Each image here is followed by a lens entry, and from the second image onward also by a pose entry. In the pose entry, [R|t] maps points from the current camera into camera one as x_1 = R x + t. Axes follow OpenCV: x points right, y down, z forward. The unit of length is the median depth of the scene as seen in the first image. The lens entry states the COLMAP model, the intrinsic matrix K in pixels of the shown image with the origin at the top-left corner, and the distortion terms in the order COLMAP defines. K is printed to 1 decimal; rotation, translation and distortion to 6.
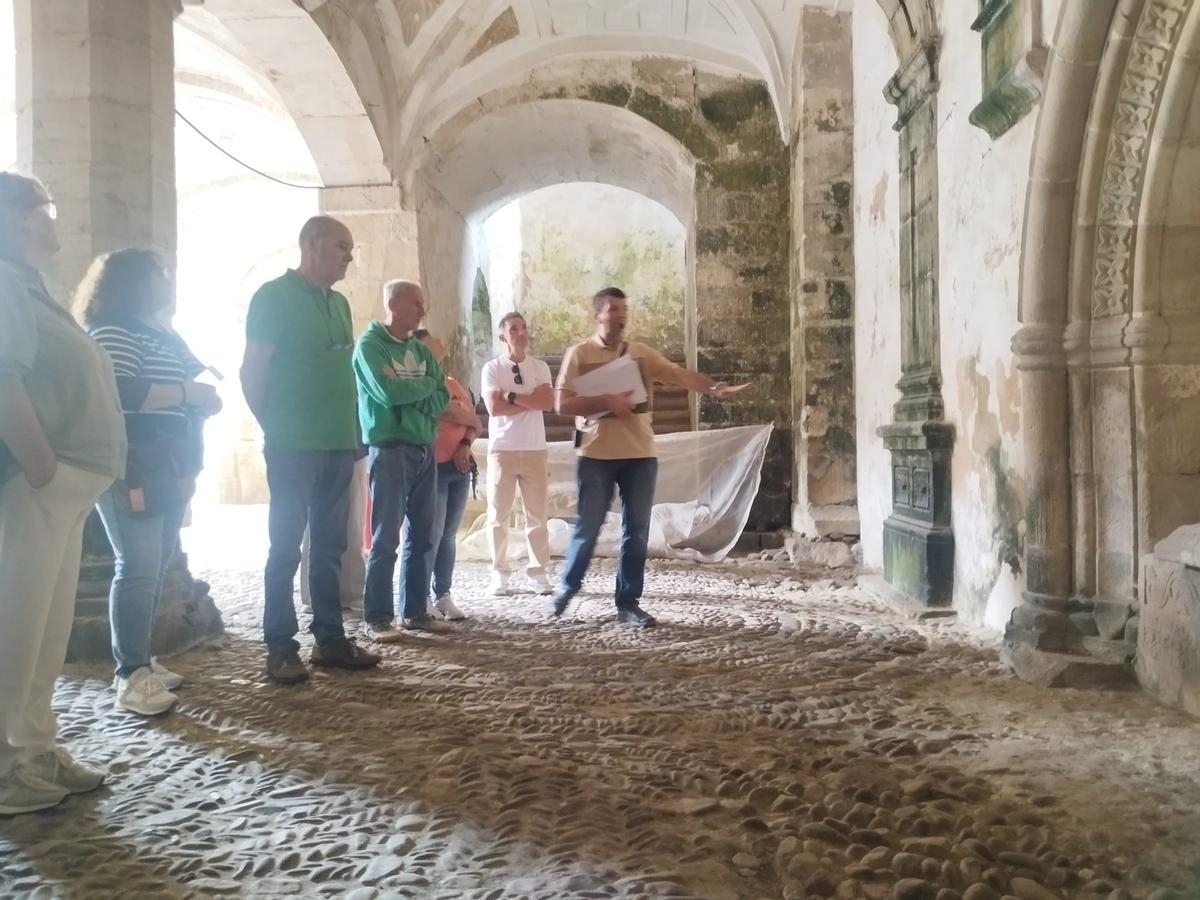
lens RADIAL K [[1011.4, 0, 596.6], [0, 1011.4, 439.8], [0, 0, 1]] dist [0.066182, -0.080853]
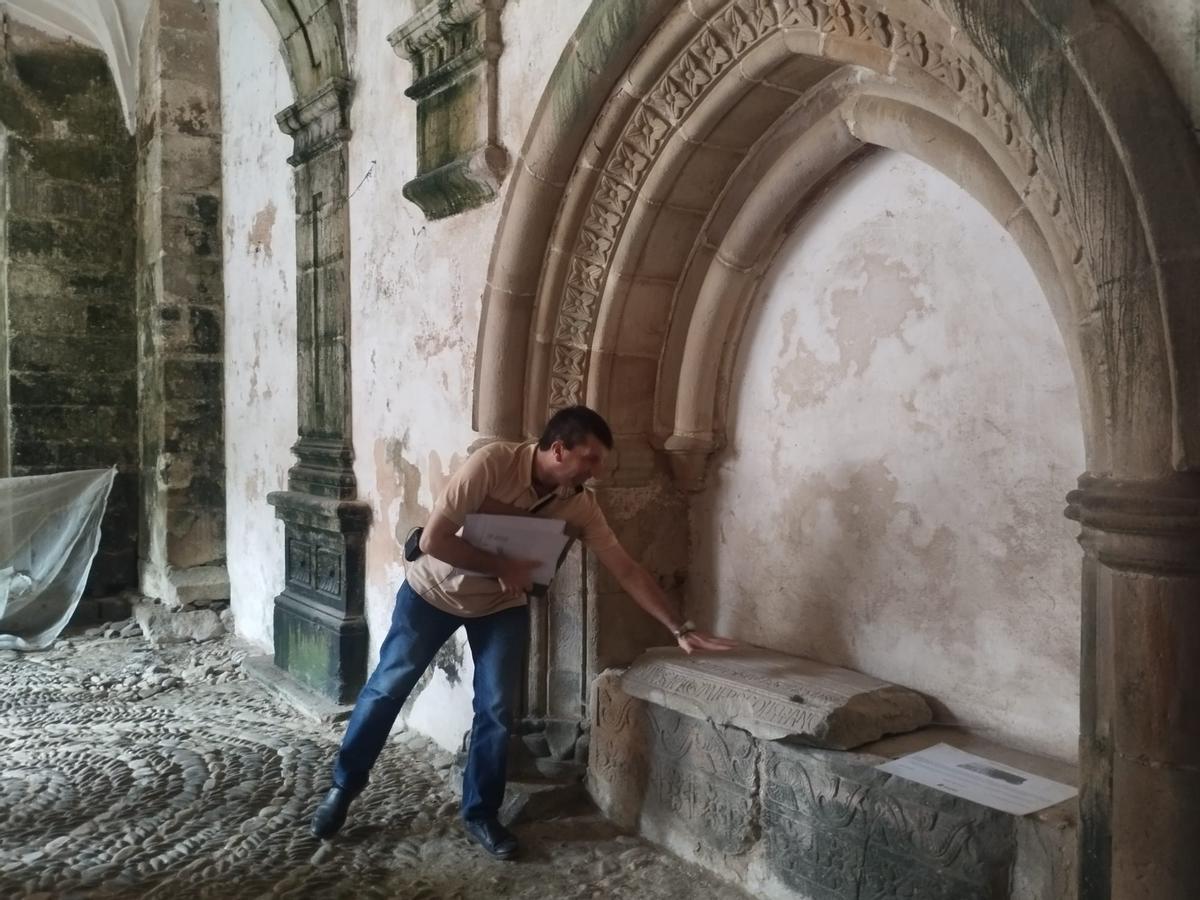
lens RADIAL K [[1011.4, 0, 593.6], [0, 1011.4, 443.0], [0, 0, 1]] dist [0.066182, -0.080853]
pose [[0.782257, -0.001042, 0.622955, -0.076420], [-0.018114, 0.999538, 0.024419, -0.112067], [-0.622692, -0.030386, 0.781877, 0.165080]]
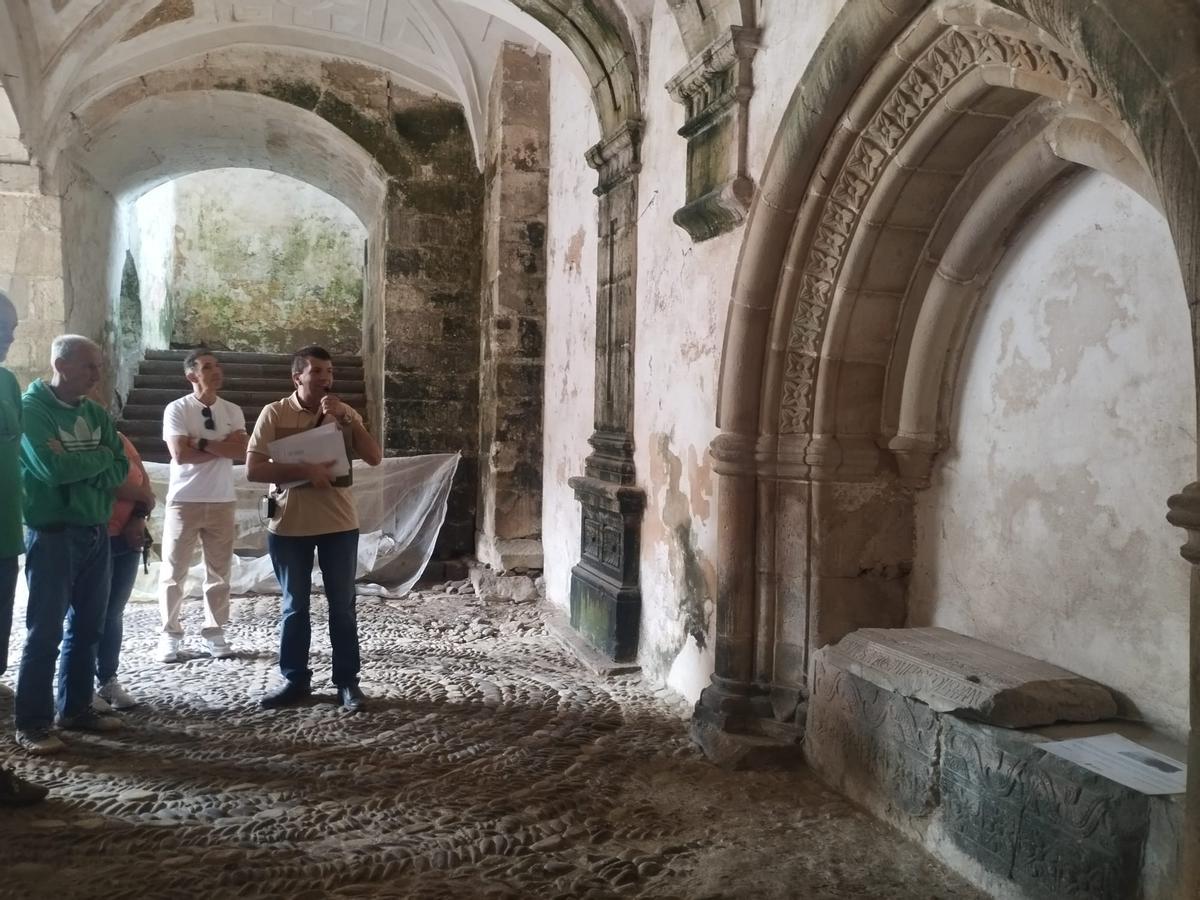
lens RADIAL K [[1011.4, 0, 600.2], [0, 1011.4, 441.8], [0, 0, 1]] dist [0.066182, -0.080853]
pose [[0.941230, 0.024280, 0.336892, -0.059340], [-0.037585, 0.998747, 0.033028, -0.113768], [-0.335668, -0.043749, 0.940964, 0.019263]]
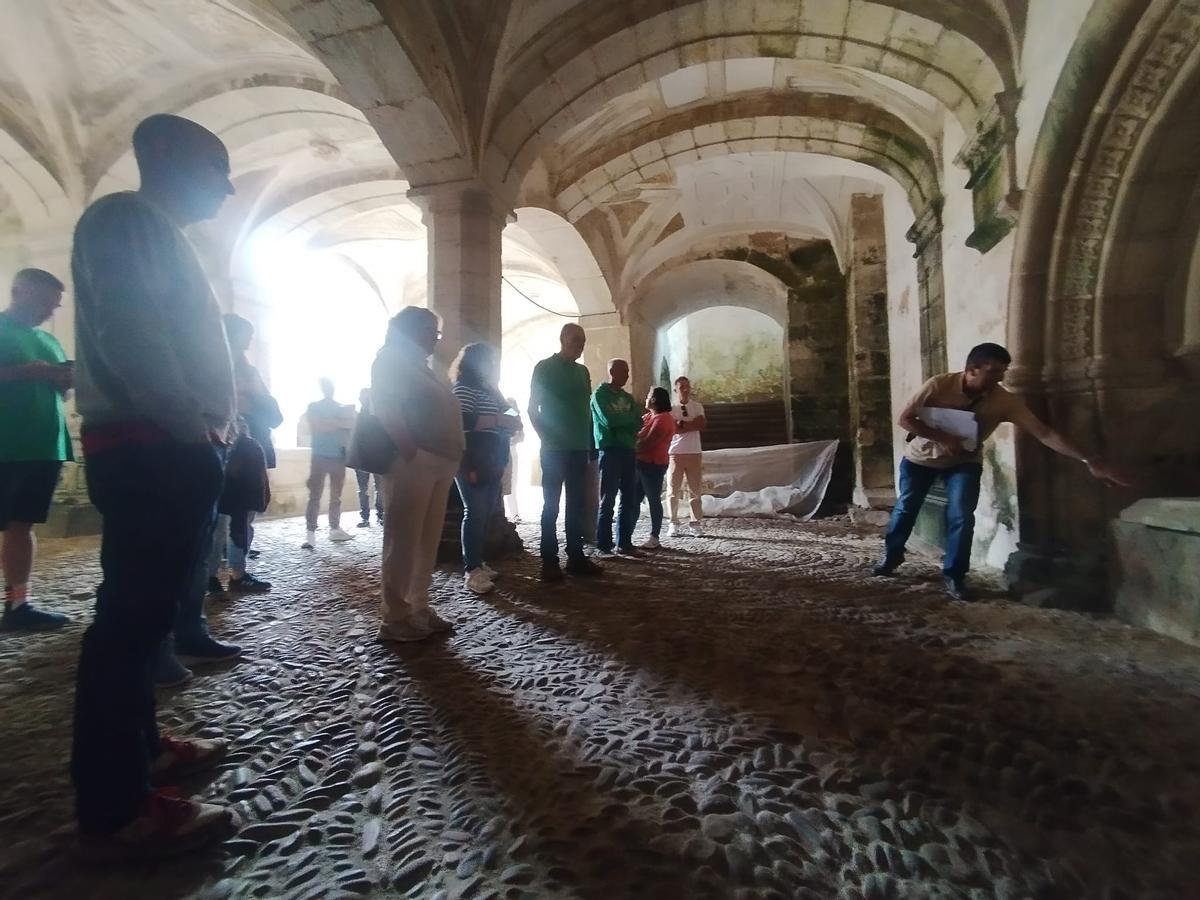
lens RADIAL K [[549.9, 0, 605.7], [0, 549.9, 432.4], [0, 0, 1]] dist [0.000149, 0.003426]
pose [[0.973732, -0.012988, -0.227328, 0.010013], [0.003951, 0.999185, -0.040164, 0.013454], [0.227664, 0.038211, 0.972990, 0.049105]]
